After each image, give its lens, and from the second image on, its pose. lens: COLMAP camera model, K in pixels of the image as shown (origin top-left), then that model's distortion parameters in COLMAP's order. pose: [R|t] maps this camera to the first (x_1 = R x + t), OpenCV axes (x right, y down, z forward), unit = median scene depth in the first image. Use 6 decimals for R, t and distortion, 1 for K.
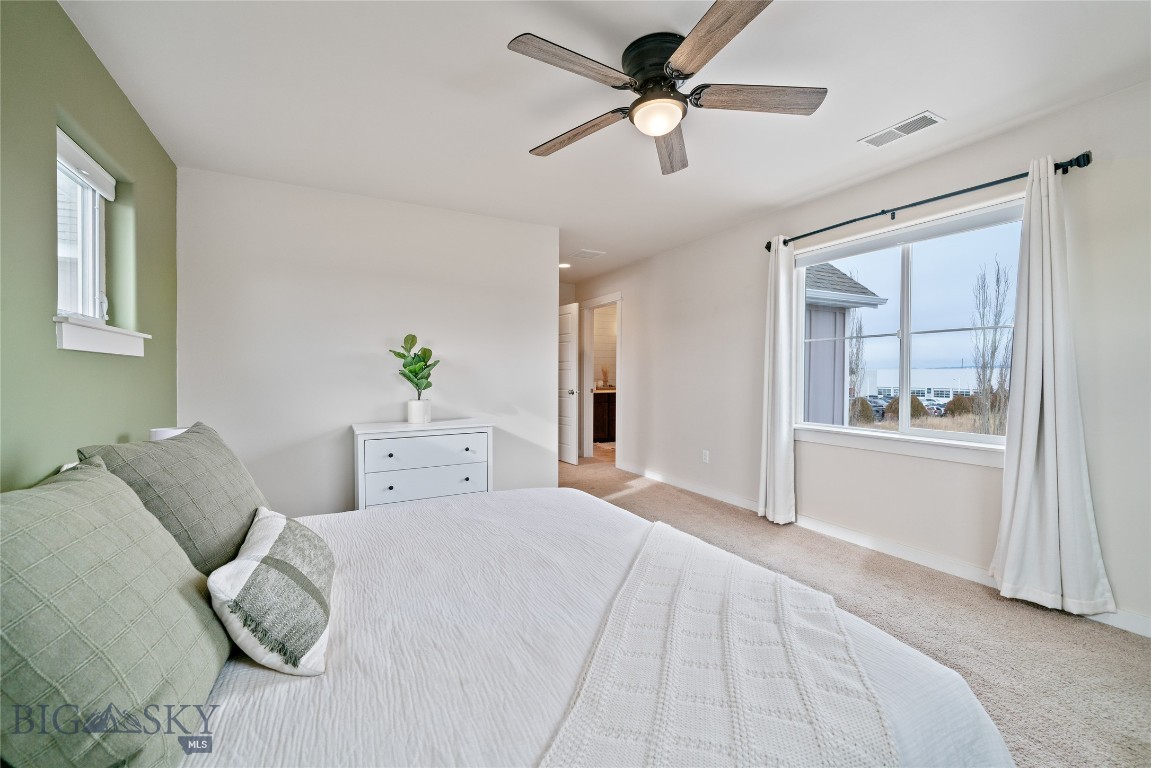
lens RADIAL K [[472.7, 0, 579.5], [0, 472.7, 377.2], [0, 0, 1]] dist [-0.001821, -0.000152]
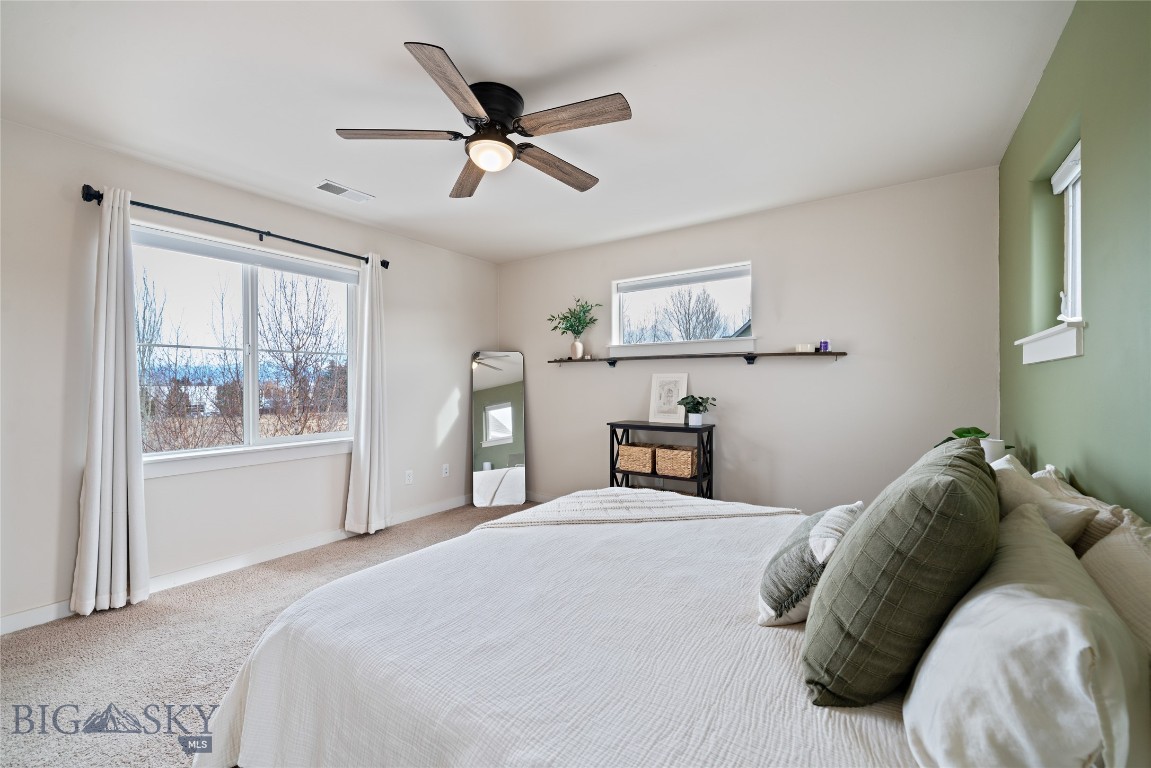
lens RADIAL K [[472.7, 0, 575.3], [0, 472.7, 384.5], [0, 0, 1]] dist [-0.001821, -0.000152]
pose [[-0.466755, 0.007198, 0.884357, -0.609076], [0.013633, 0.999907, -0.000943, -0.004676], [-0.884282, 0.011616, -0.466810, 0.906974]]
